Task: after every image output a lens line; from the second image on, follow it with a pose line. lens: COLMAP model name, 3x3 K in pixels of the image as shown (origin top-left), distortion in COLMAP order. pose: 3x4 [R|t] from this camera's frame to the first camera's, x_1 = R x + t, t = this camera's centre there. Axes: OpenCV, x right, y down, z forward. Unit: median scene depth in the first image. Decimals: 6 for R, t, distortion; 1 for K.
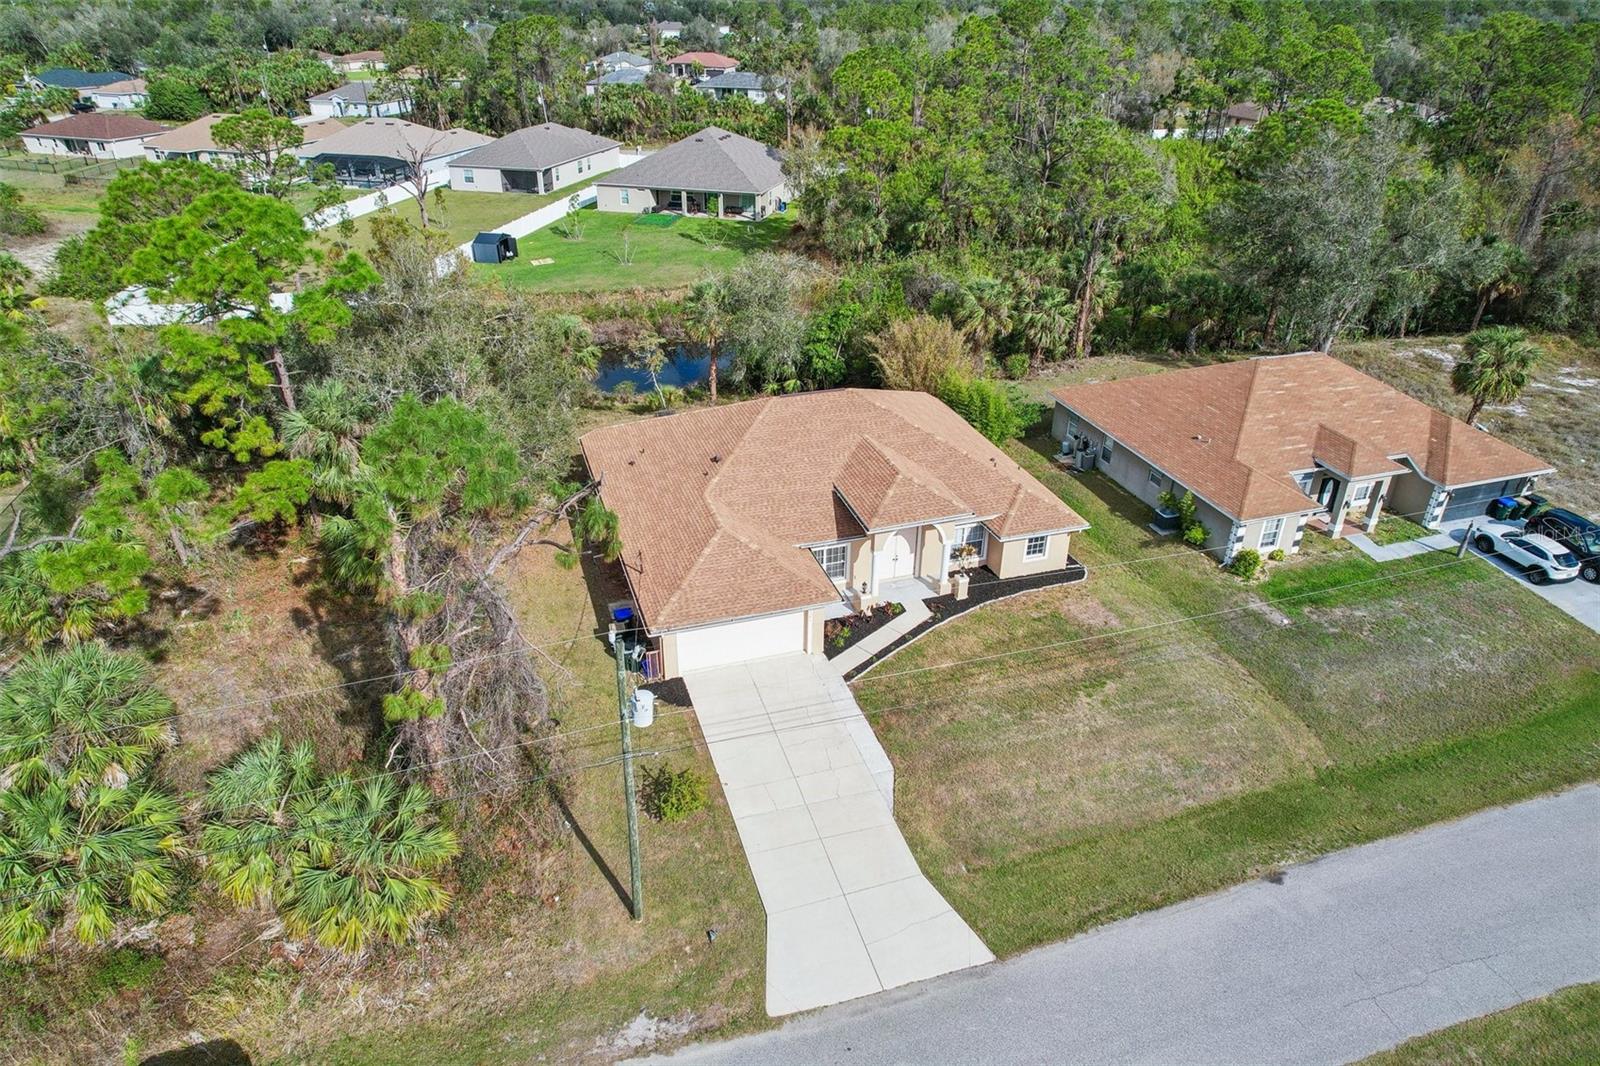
lens RADIAL K [[1034.7, 0, 800.0], [0, 1034.7, 533.0], [0, 0, 1]] dist [0.000632, 0.000303]
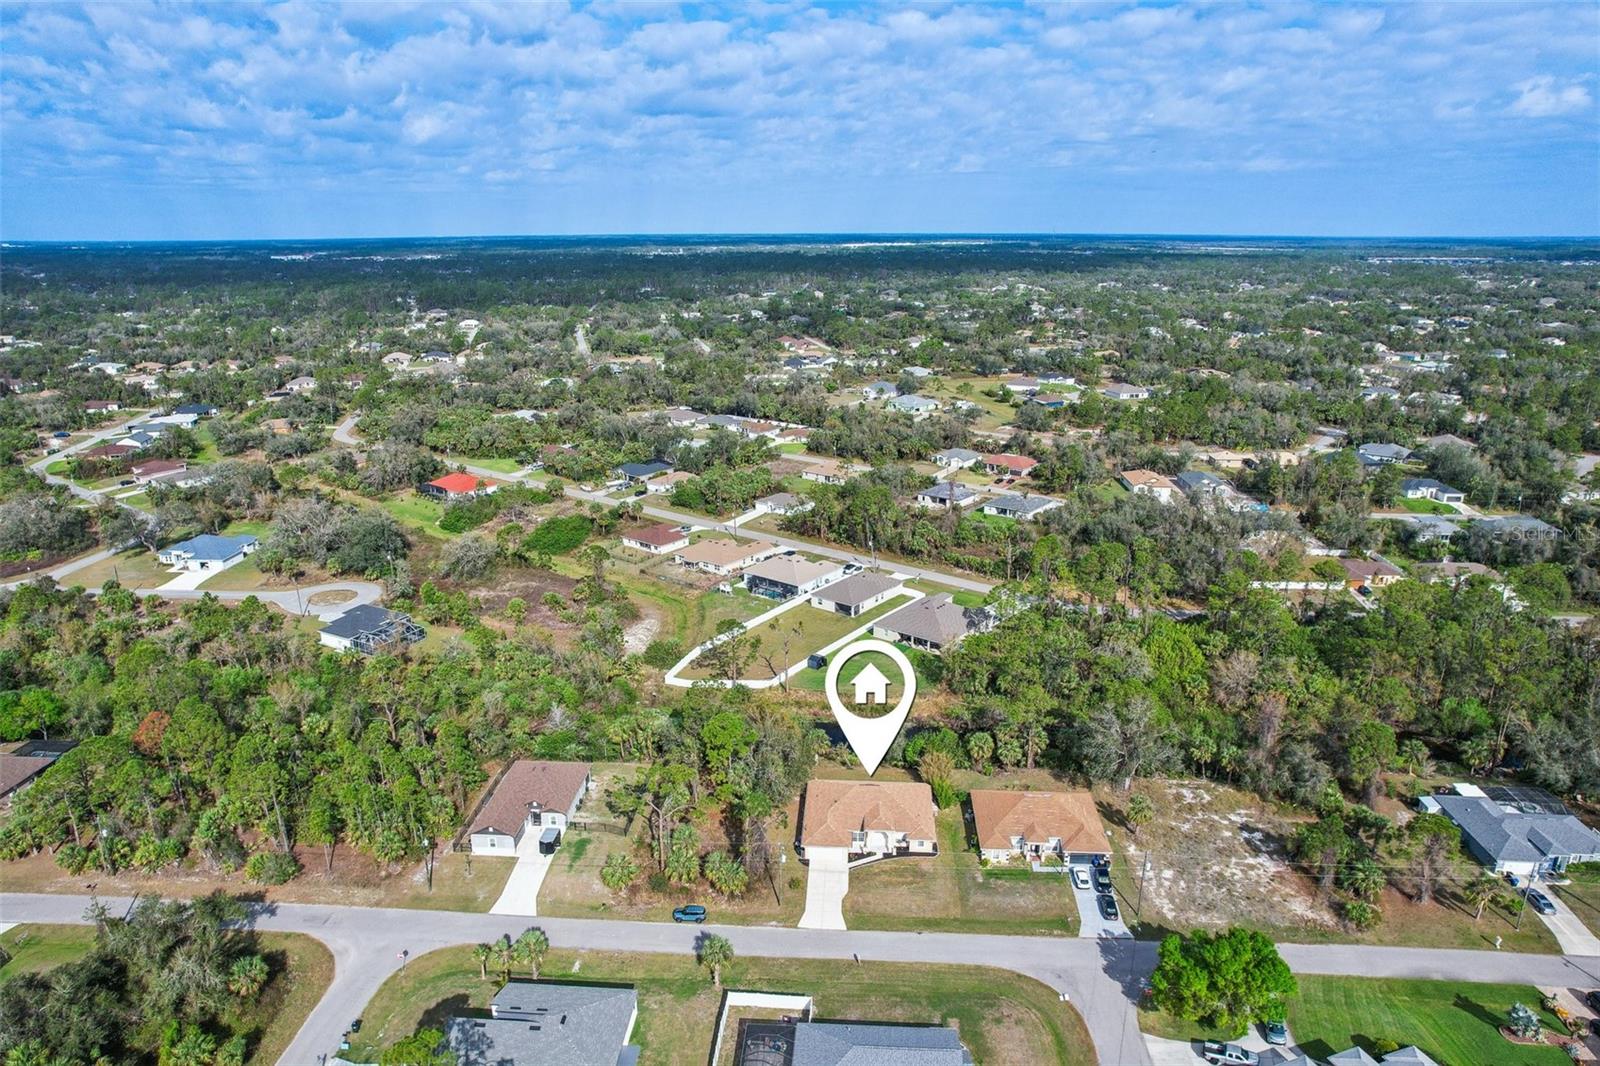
lens RADIAL K [[1034.7, 0, 800.0], [0, 1034.7, 533.0], [0, 0, 1]] dist [0.000632, 0.000303]
pose [[0.929068, 0.095837, -0.357279, 1.018270], [-0.168776, 0.969286, -0.178884, -0.315105], [0.329161, 0.226496, 0.916707, -2.586338]]
